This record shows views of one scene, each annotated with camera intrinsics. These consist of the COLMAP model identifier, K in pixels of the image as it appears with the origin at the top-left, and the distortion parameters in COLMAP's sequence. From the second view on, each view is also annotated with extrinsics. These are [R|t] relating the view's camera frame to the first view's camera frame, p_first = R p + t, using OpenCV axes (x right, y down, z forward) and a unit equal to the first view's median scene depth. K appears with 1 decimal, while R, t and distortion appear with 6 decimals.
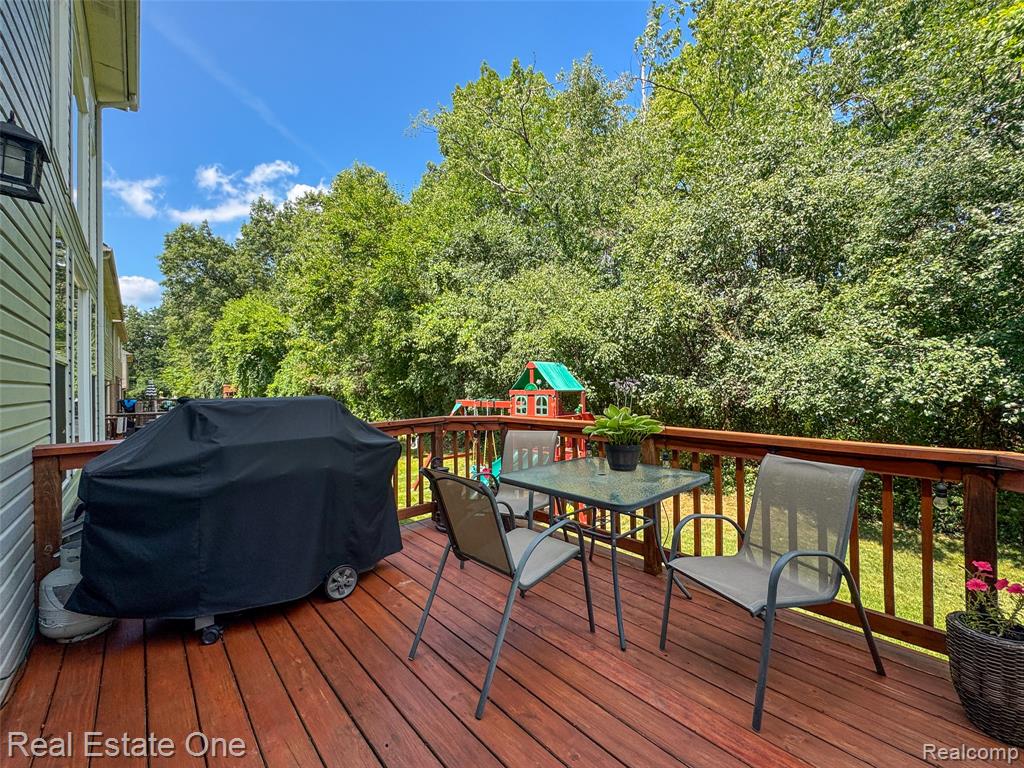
lens RADIAL K [[413.6, 0, 533.2], [0, 413.6, 386.1], [0, 0, 1]] dist [0.002403, -0.001531]
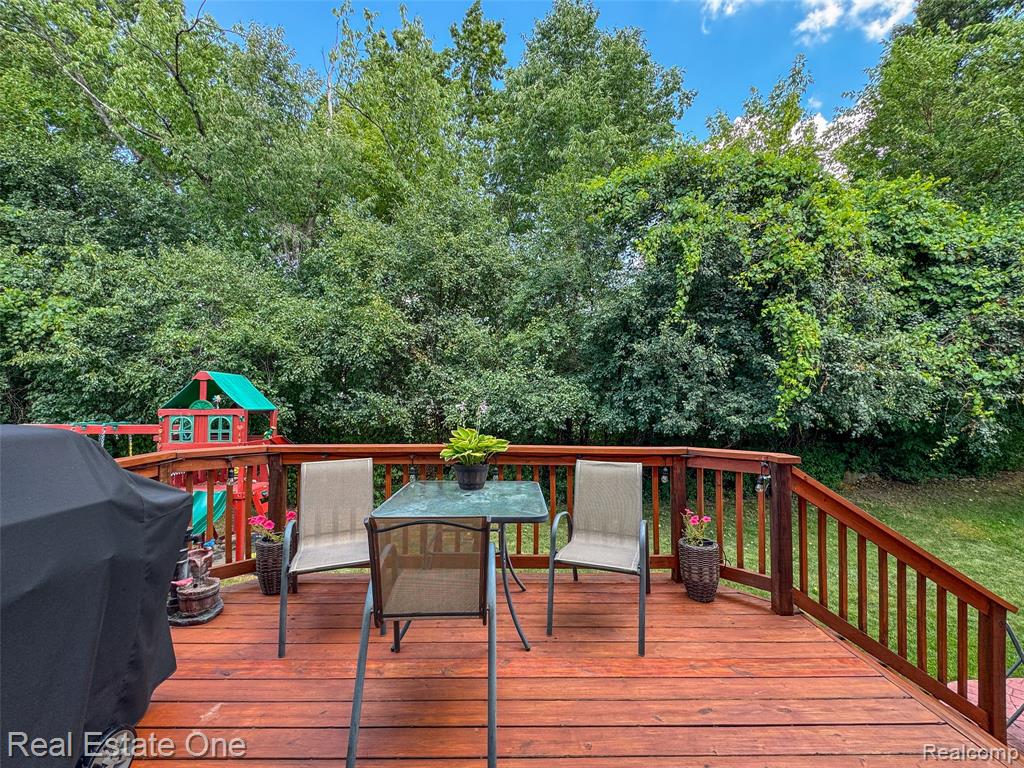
lens RADIAL K [[413.6, 0, 510.0], [0, 413.6, 386.7], [0, 0, 1]] dist [0.002403, -0.001531]
pose [[0.672473, 0.042210, 0.738917, -0.188284], [-0.012681, 0.998883, -0.045520, -0.003531], [-0.740013, 0.021240, 0.672257, 0.080304]]
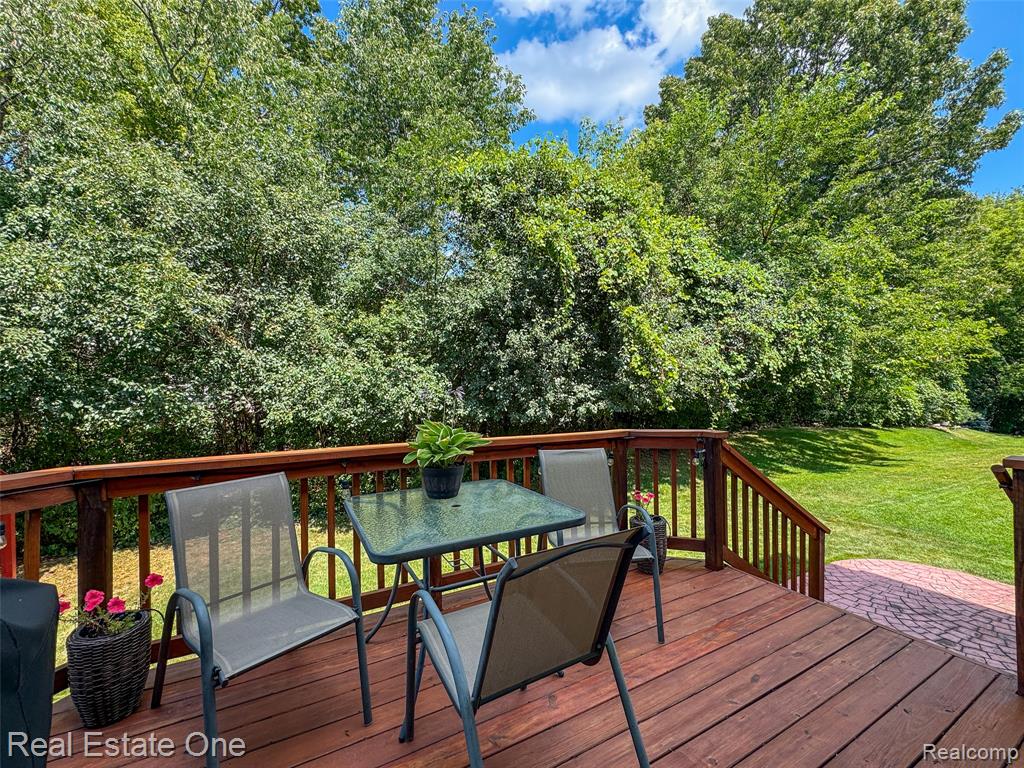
lens RADIAL K [[413.6, 0, 514.3], [0, 413.6, 383.8], [0, 0, 1]] dist [0.002403, -0.001531]
pose [[0.258937, 0.032019, 0.965363, -0.209965], [0.014250, 0.999215, -0.036964, 0.002319], [-0.965789, 0.023328, 0.258278, 0.234219]]
